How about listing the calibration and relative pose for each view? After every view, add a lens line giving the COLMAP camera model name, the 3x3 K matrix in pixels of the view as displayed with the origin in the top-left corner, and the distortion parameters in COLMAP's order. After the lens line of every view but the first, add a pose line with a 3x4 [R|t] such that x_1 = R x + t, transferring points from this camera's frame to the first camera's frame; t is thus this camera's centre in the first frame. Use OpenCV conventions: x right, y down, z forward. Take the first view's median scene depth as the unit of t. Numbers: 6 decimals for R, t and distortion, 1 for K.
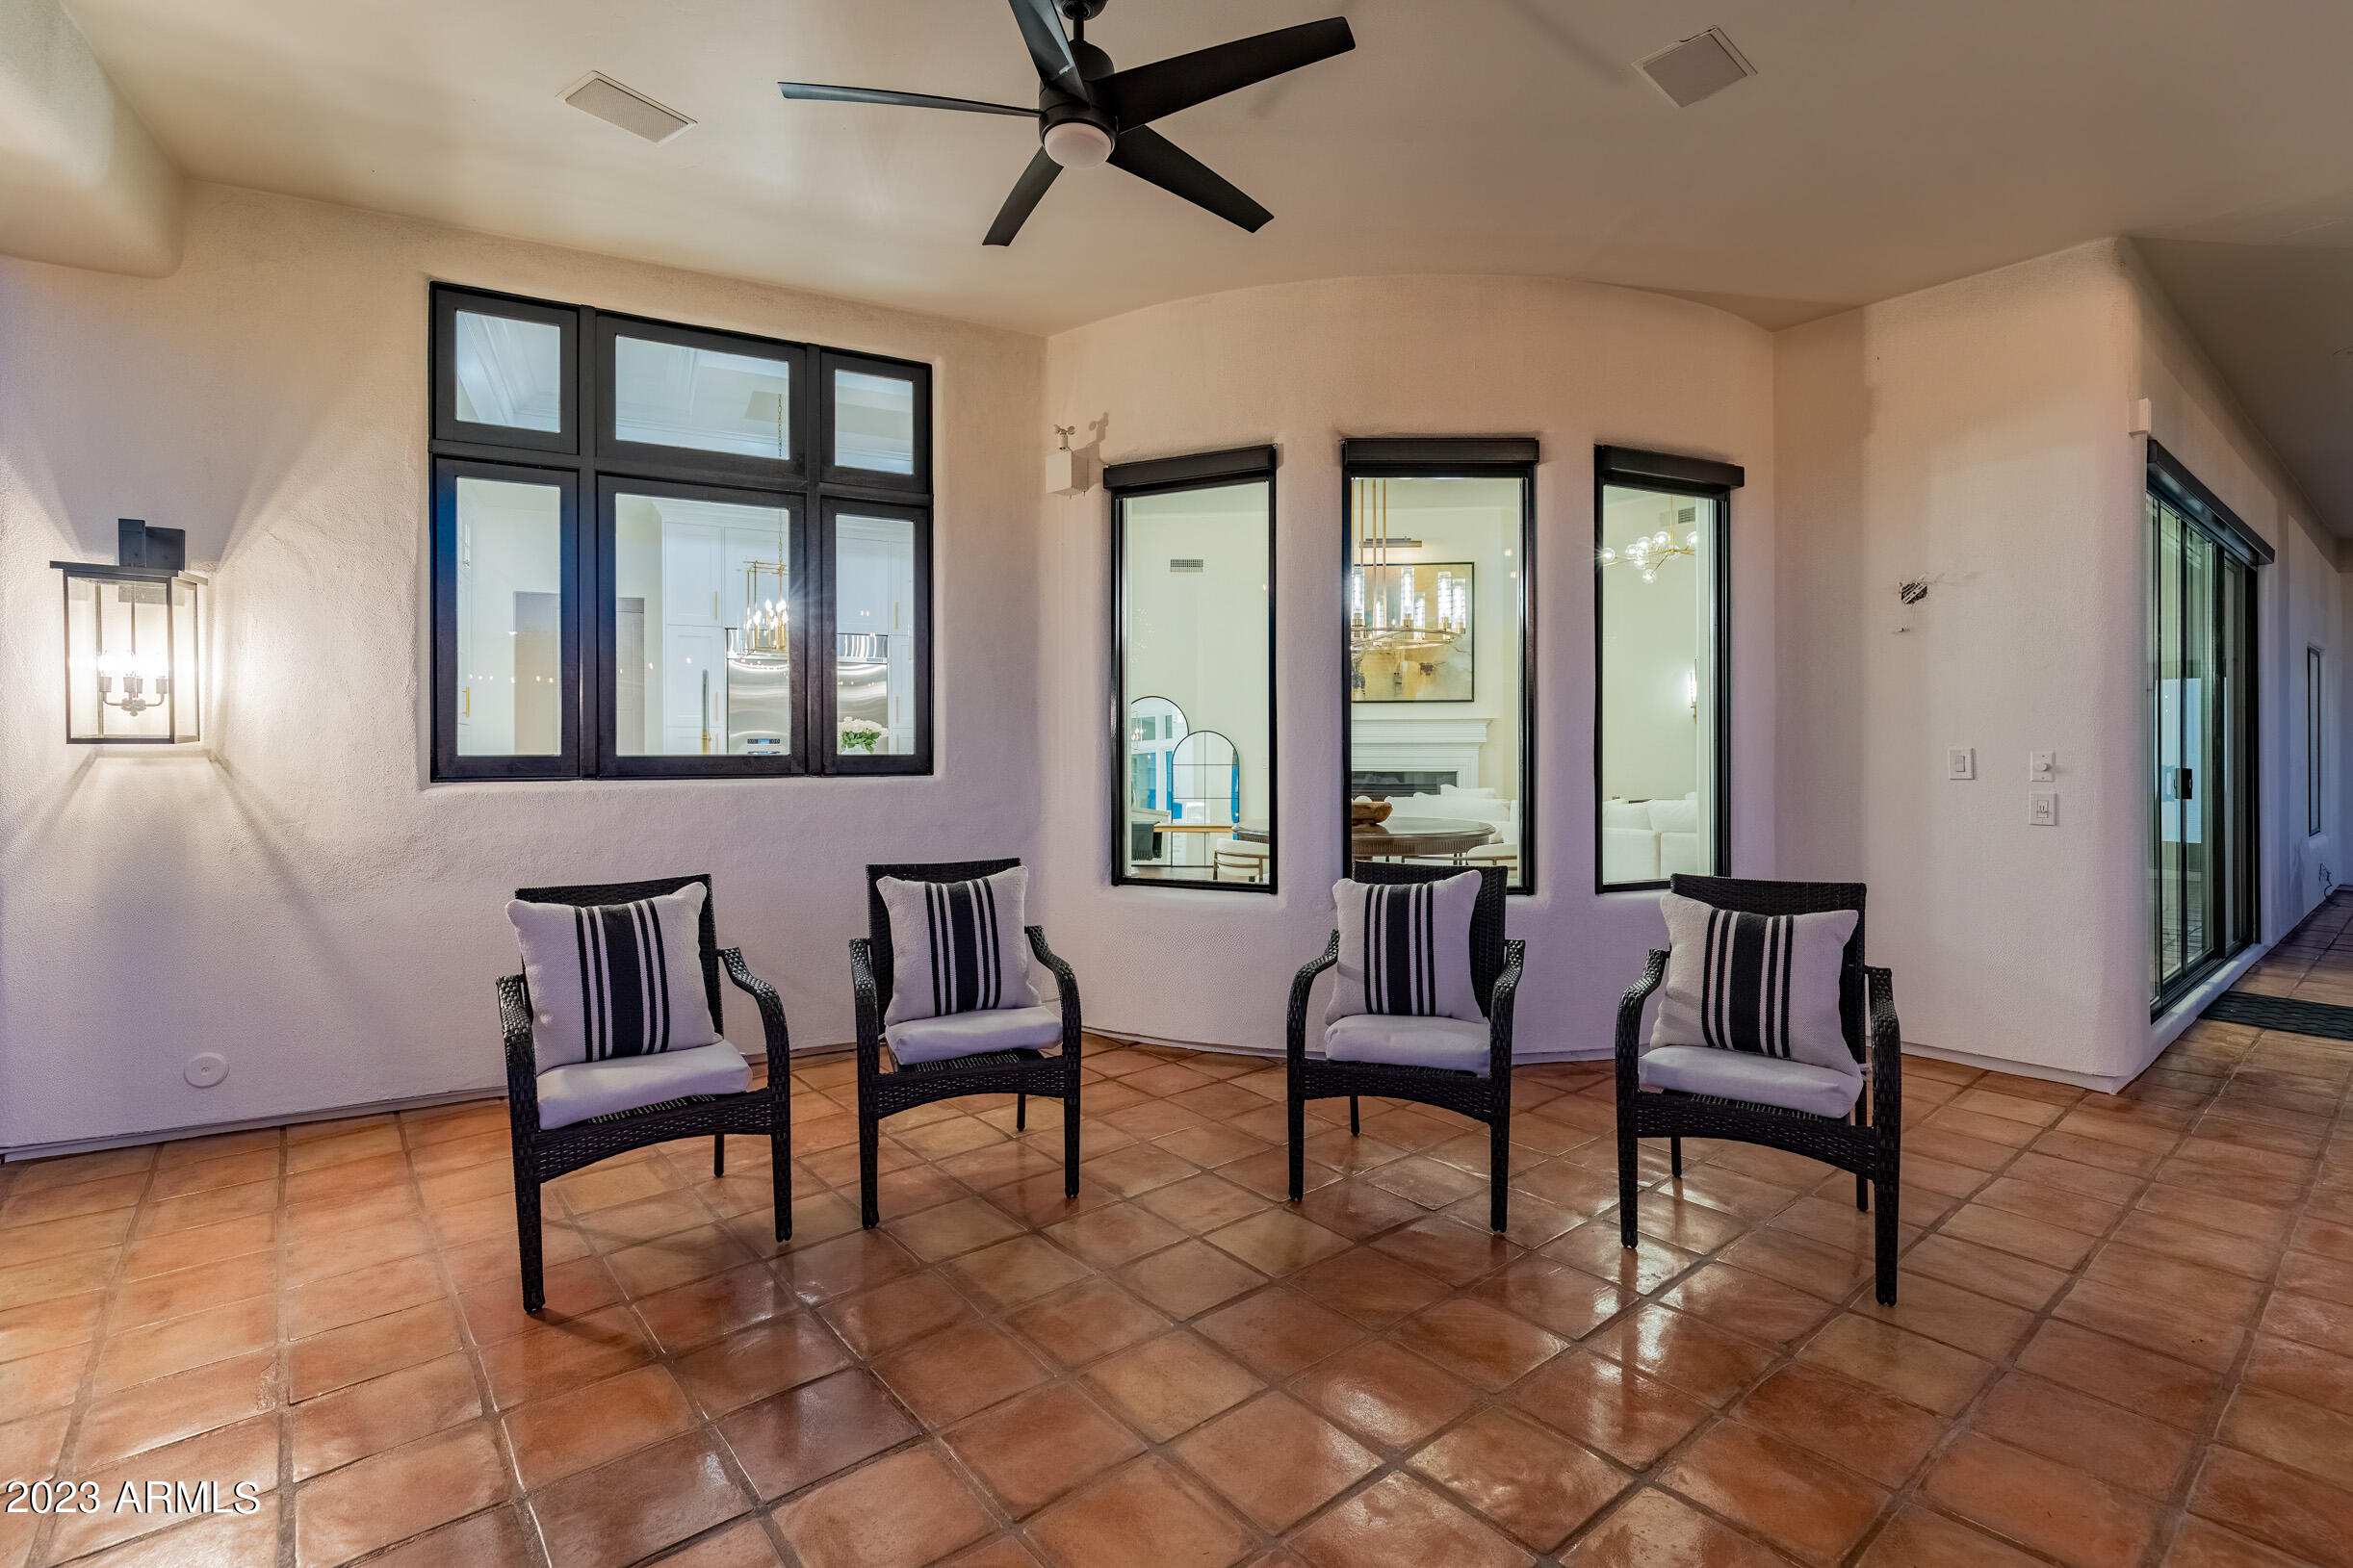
lens RADIAL K [[1088.5, 0, 1178.4], [0, 1088.5, 773.6], [0, 0, 1]] dist [0.002301, 0.000417]
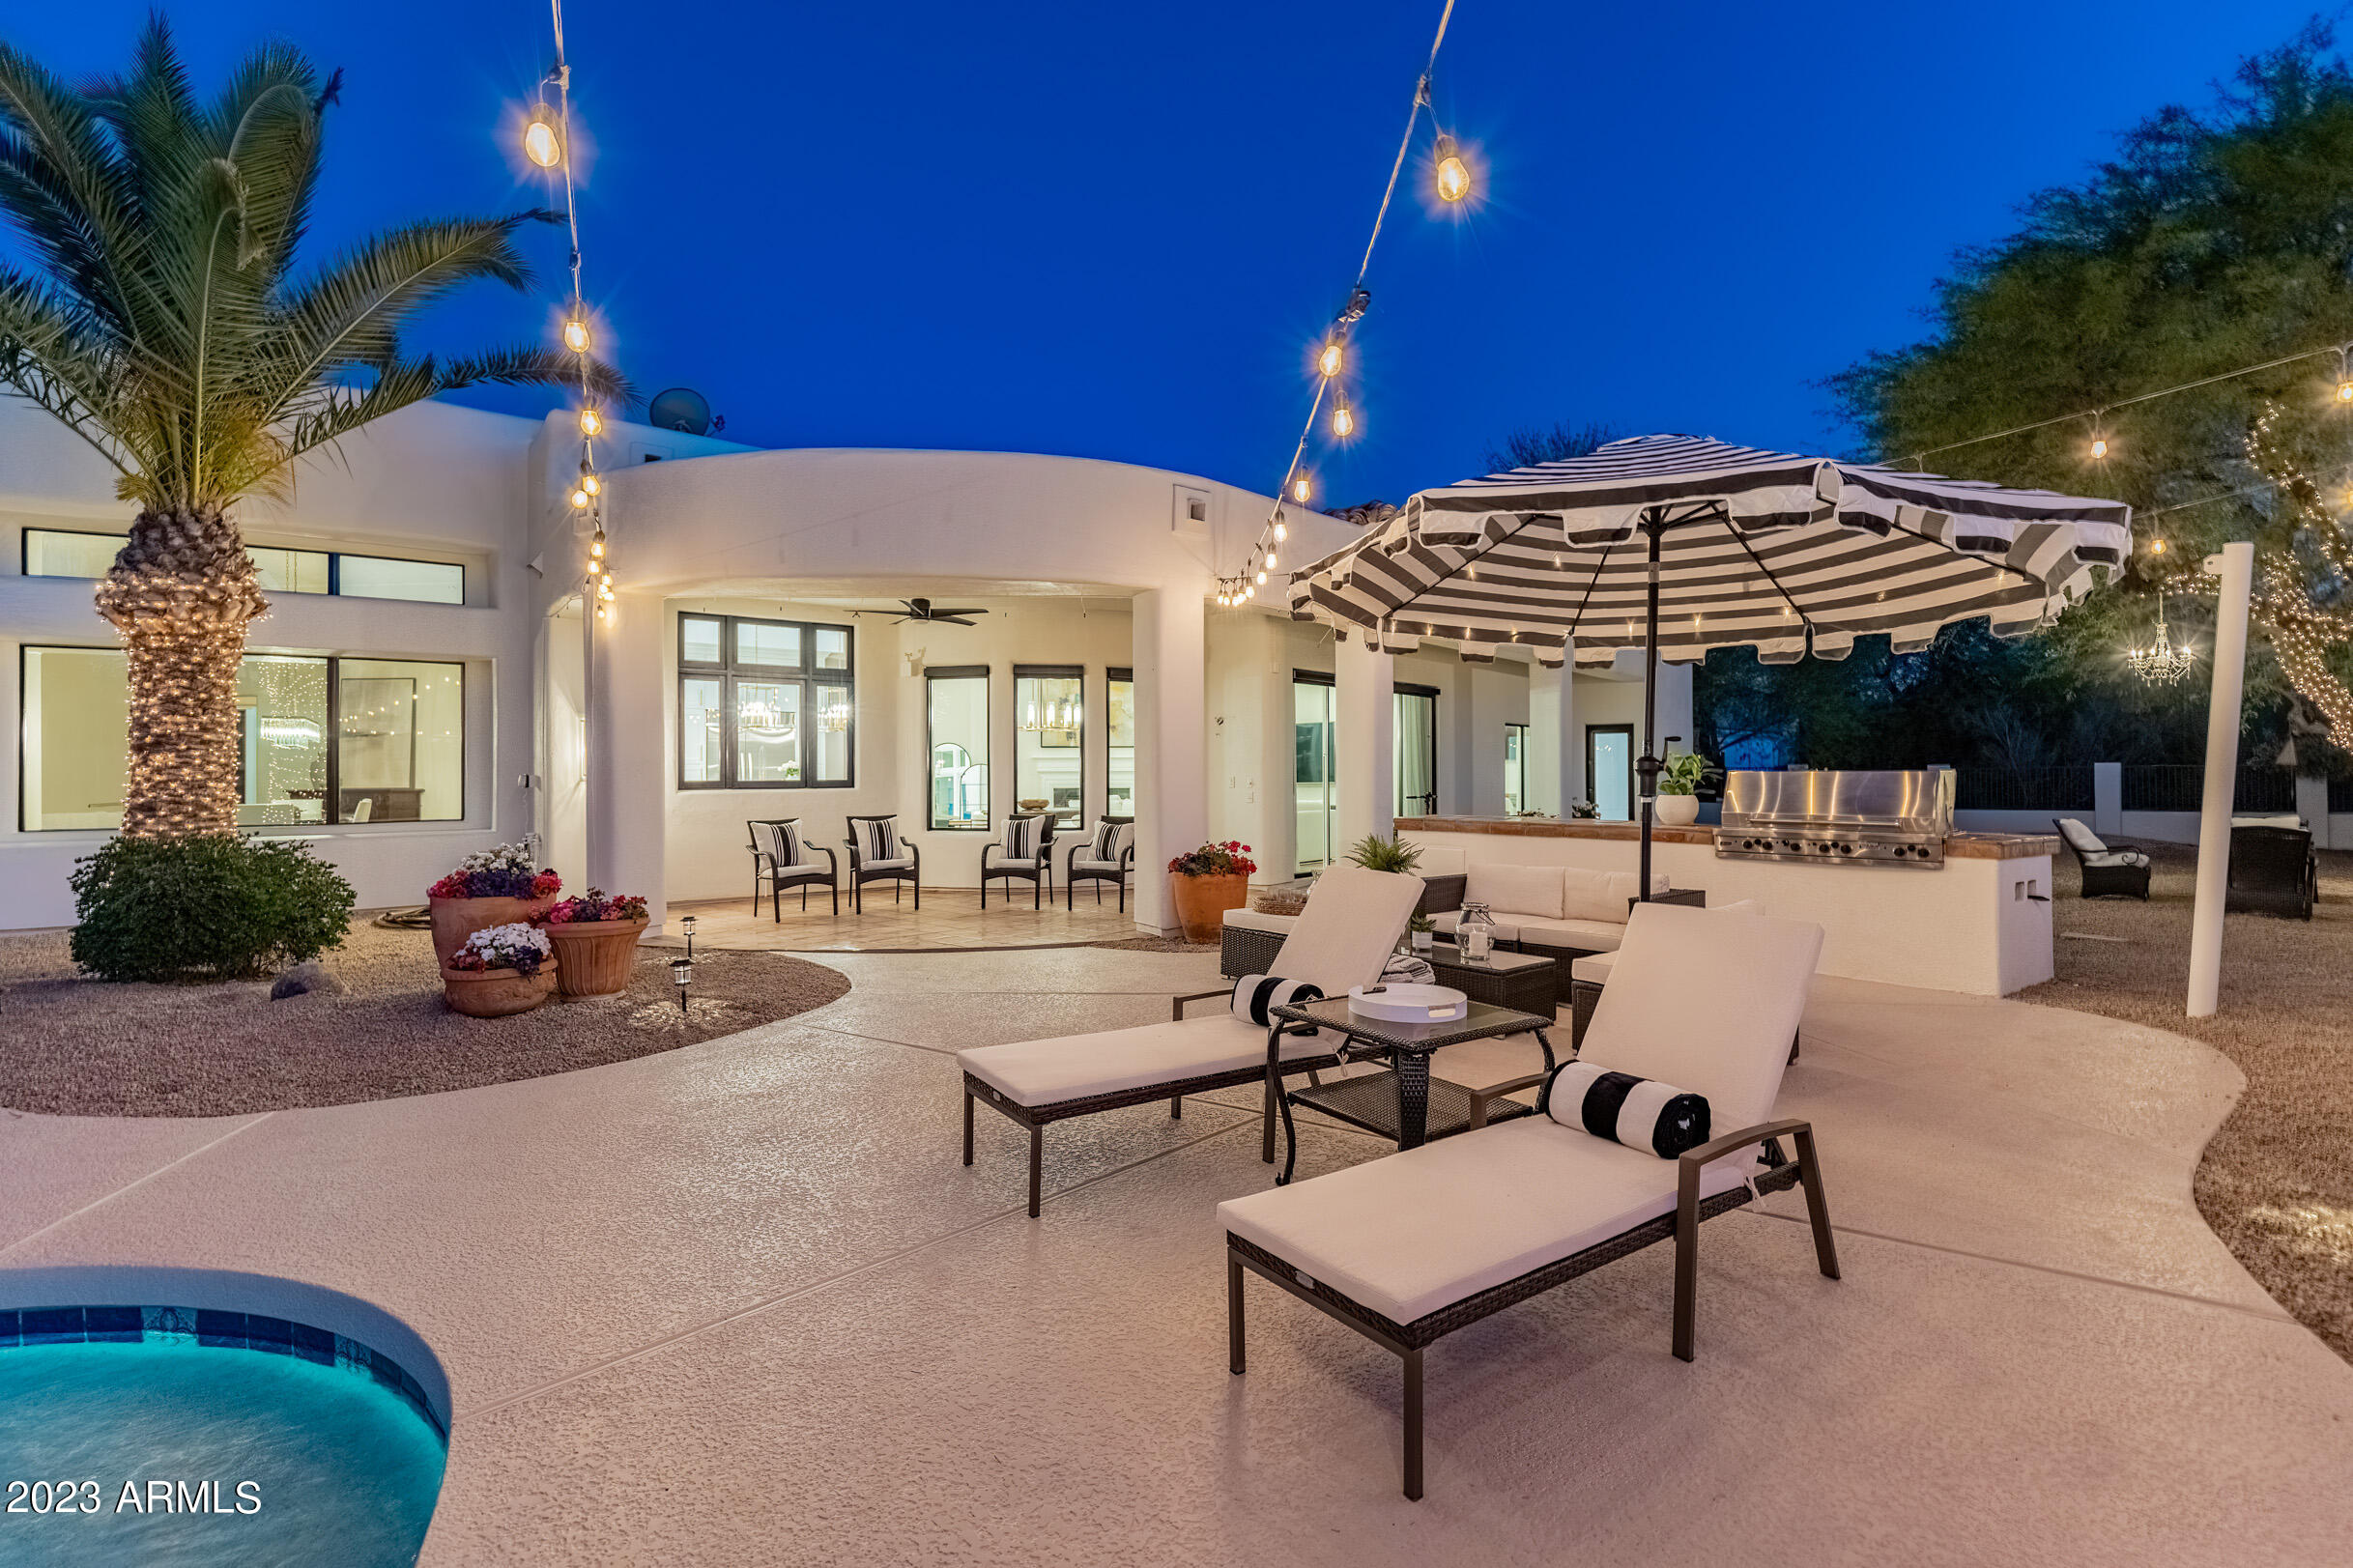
lens RADIAL K [[1088.5, 0, 1178.4], [0, 1088.5, 773.6], [0, 0, 1]] dist [0.002301, 0.000417]
pose [[0.984602, -0.002363, 0.174793, 0.078532], [0.005760, 0.999804, -0.018930, 0.022232], [-0.174714, 0.019646, 0.984423, -1.750814]]
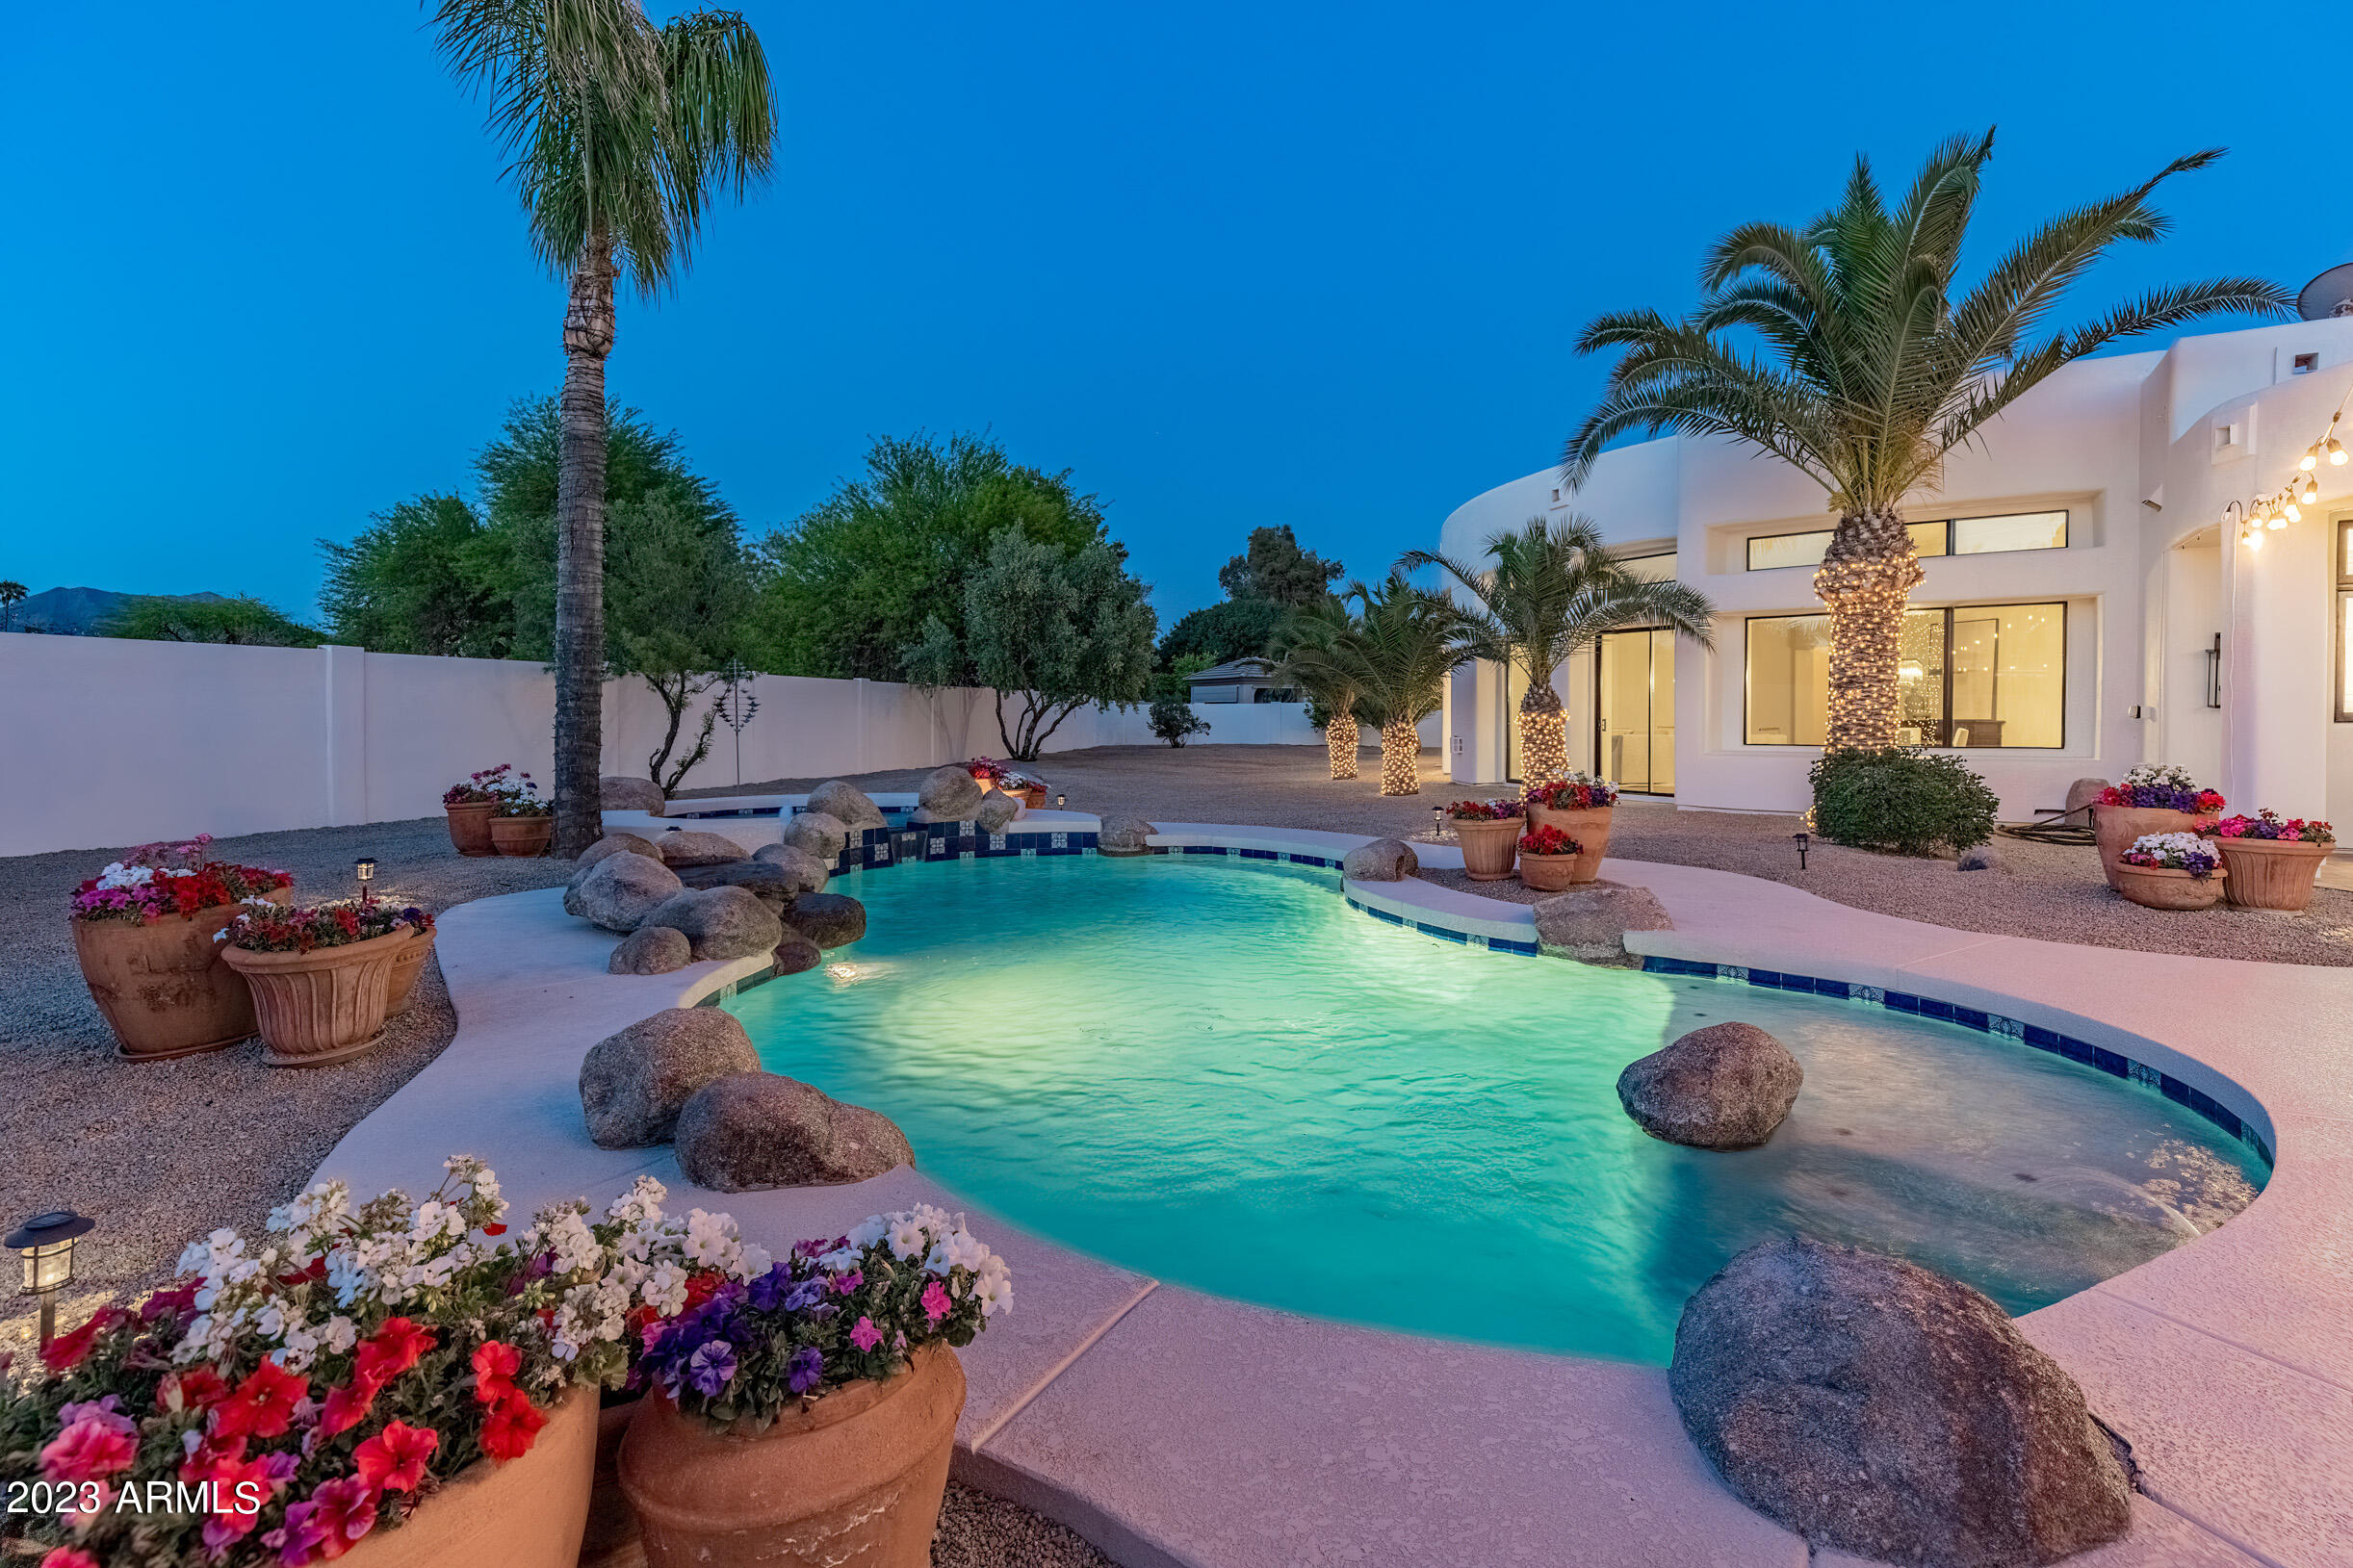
lens RADIAL K [[1074.7, 0, 1190.8], [0, 1074.7, 729.0], [0, 0, 1]] dist [0.000849, -0.000084]
pose [[0.503089, 0.014257, -0.864117, 0.108187], [-0.016529, 0.999840, 0.006872, 0.042810], [0.864076, 0.010826, 0.503244, -2.215892]]
